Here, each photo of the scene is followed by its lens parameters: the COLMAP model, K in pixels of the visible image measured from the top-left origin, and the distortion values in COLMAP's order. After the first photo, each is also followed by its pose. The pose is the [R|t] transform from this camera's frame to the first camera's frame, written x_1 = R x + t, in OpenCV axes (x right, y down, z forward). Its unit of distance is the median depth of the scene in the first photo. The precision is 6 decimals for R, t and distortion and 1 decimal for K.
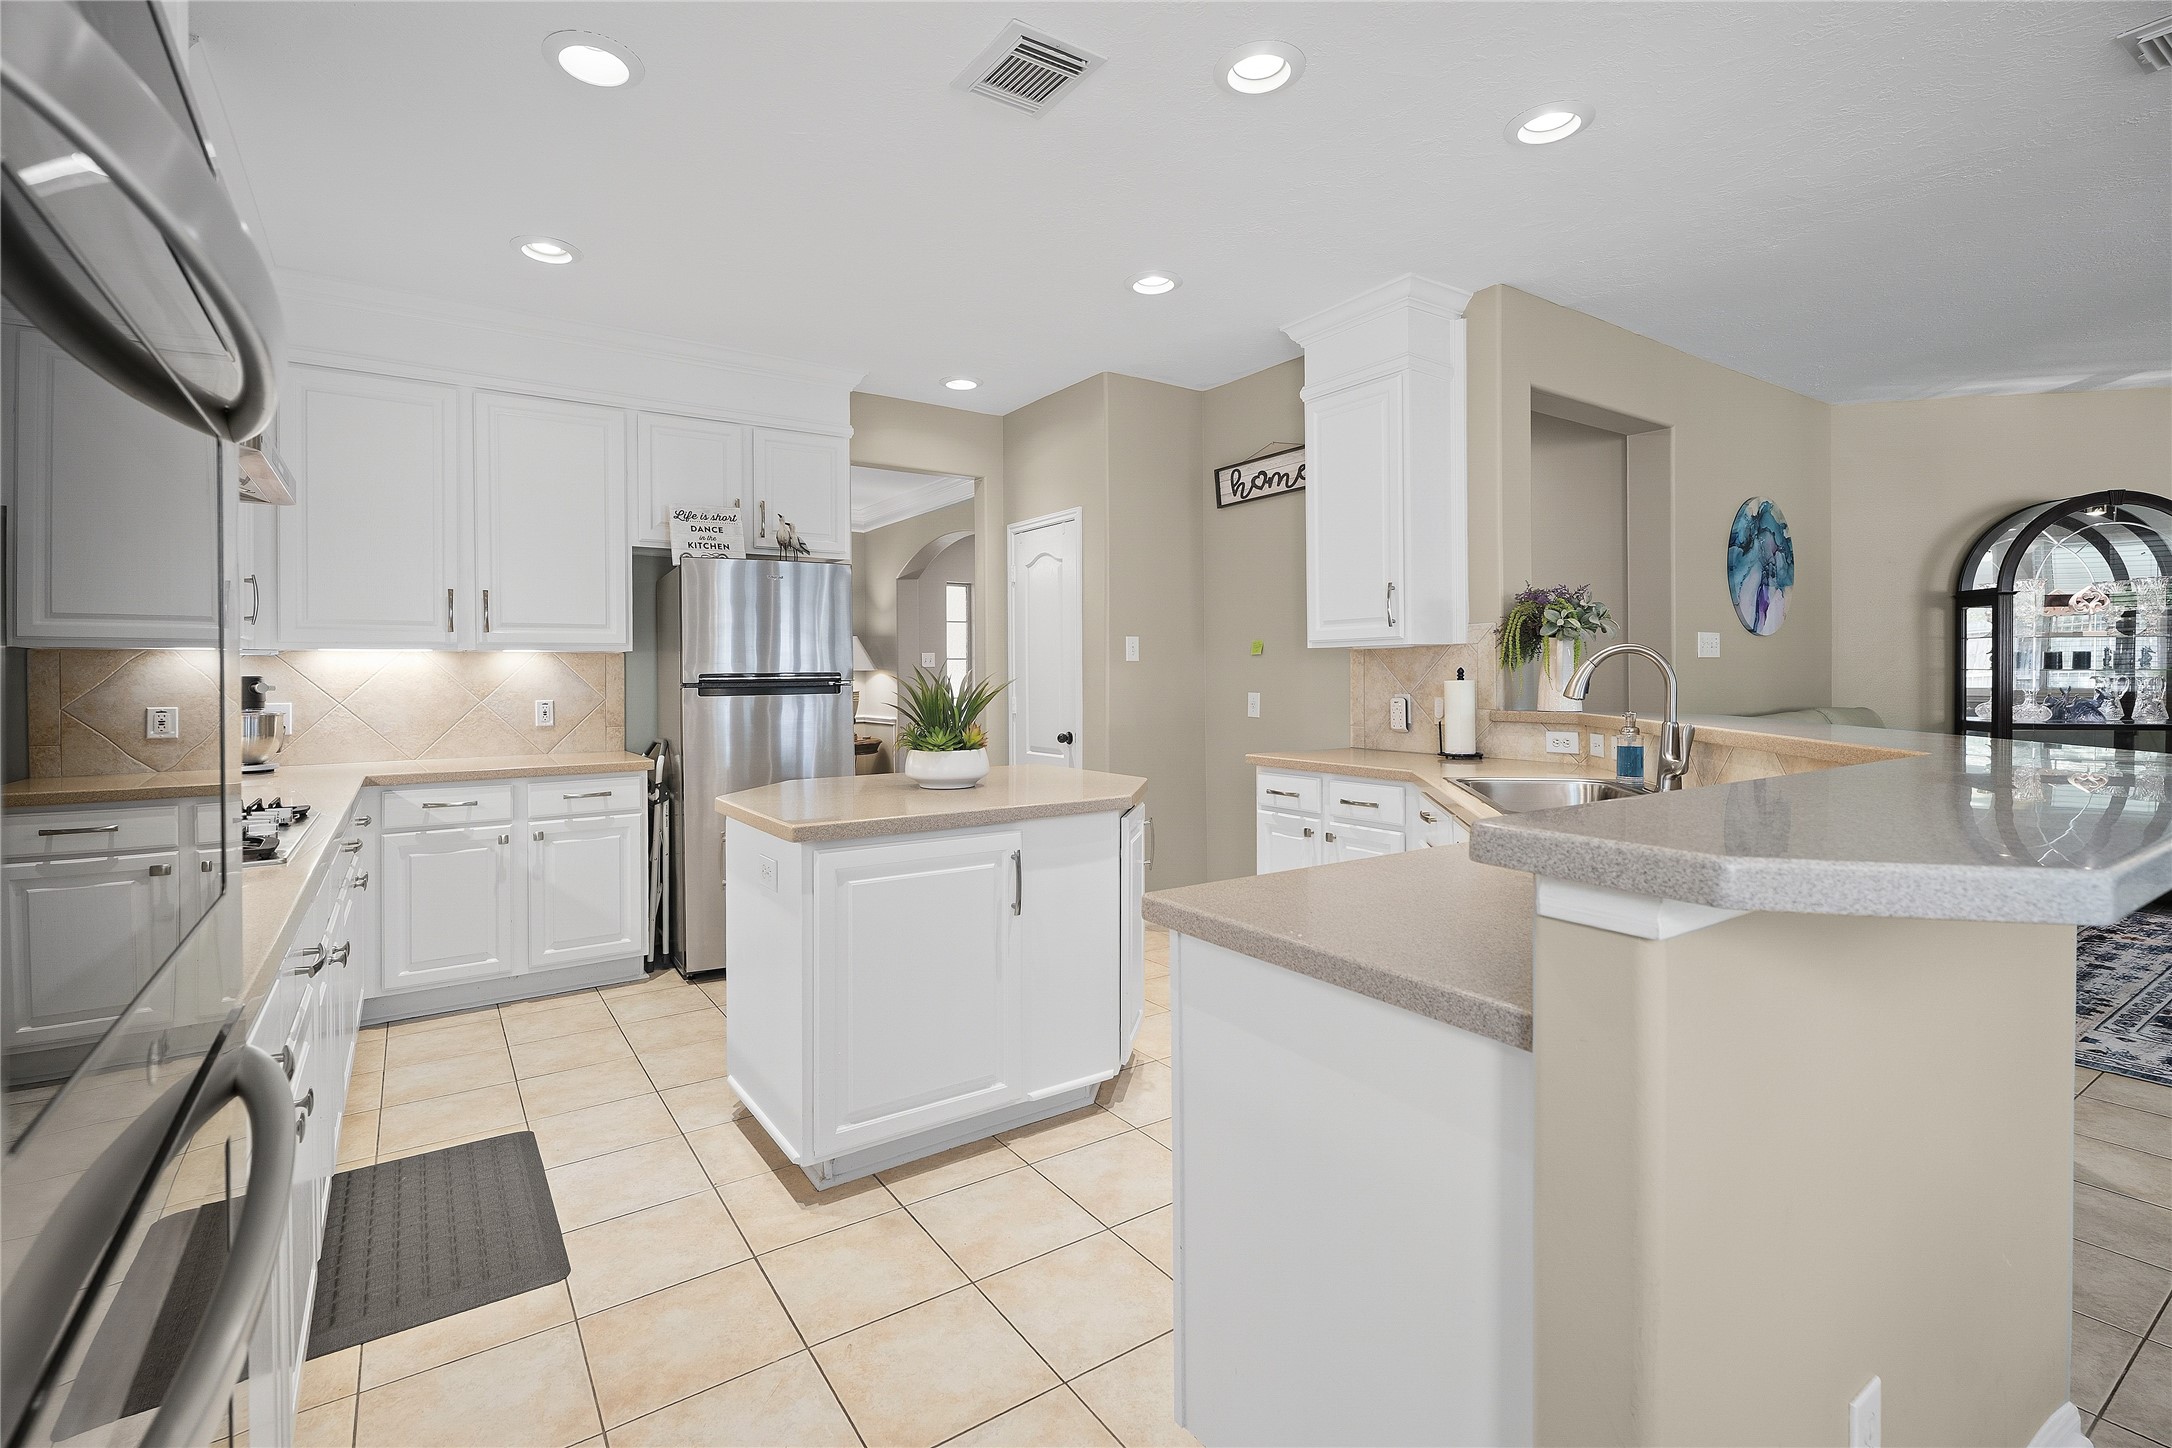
lens RADIAL K [[971.1, 0, 1065.7], [0, 971.1, 678.6], [0, 0, 1]] dist [0.004280, 0.000069]
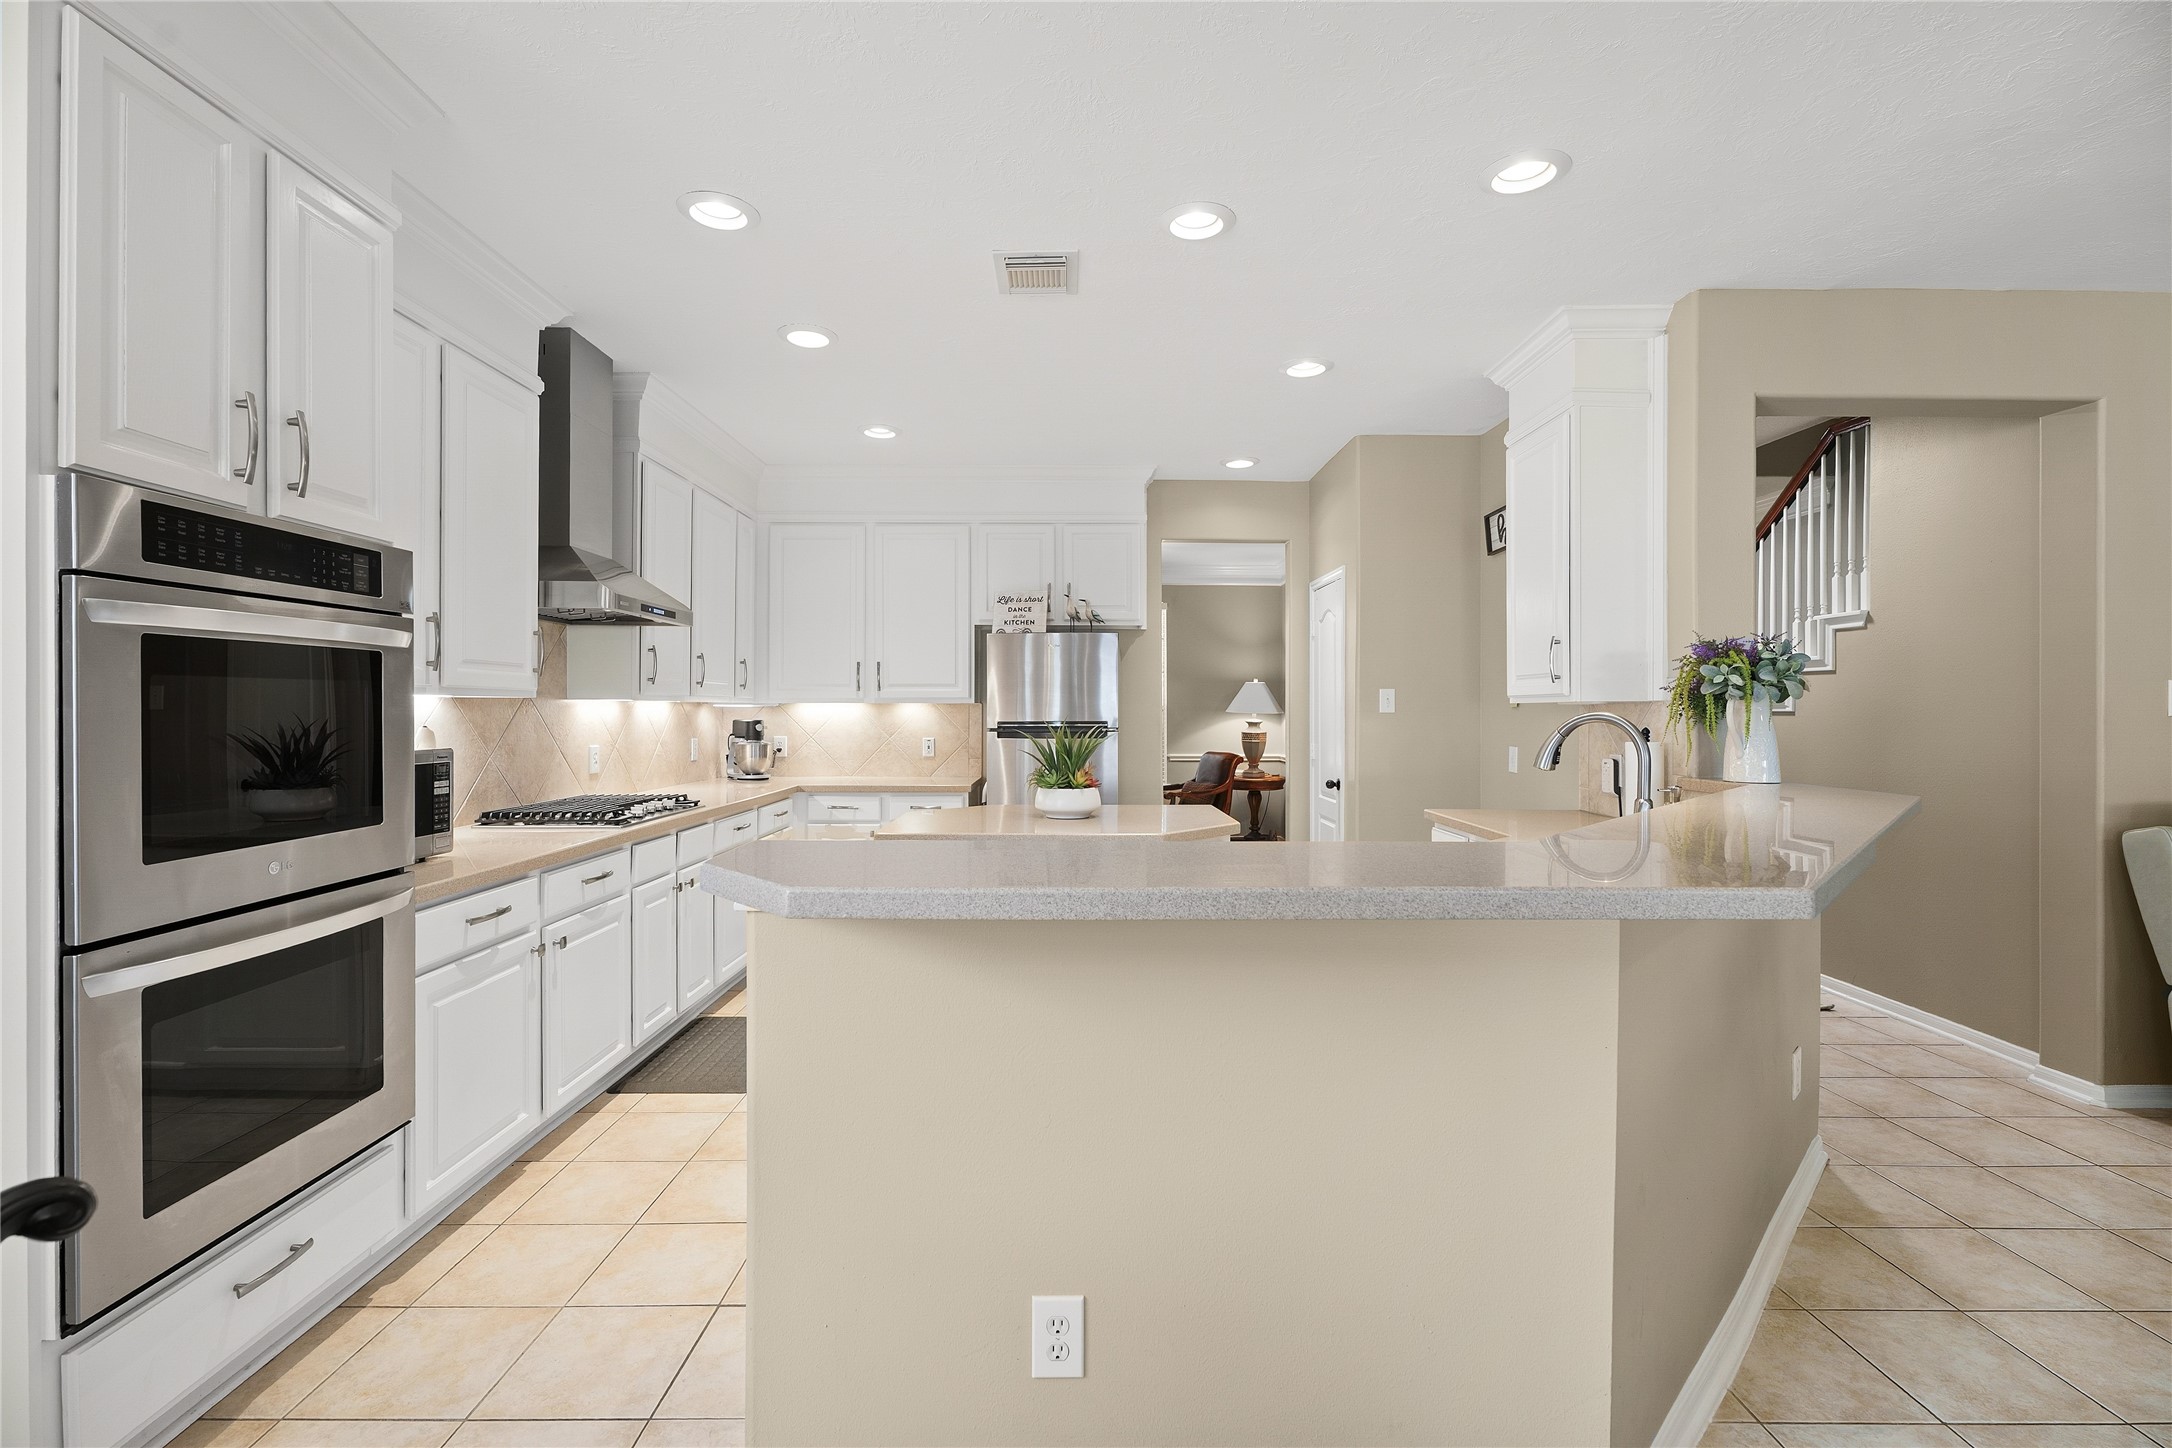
lens RADIAL K [[971.1, 0, 1093.1], [0, 971.1, 713.1], [0, 0, 1]] dist [0.004280, 0.000069]
pose [[0.832769, 0.010220, -0.553526, 0.460234], [-0.010028, 0.999944, 0.003375, -0.022006], [0.553530, 0.002740, 0.832825, -0.028208]]
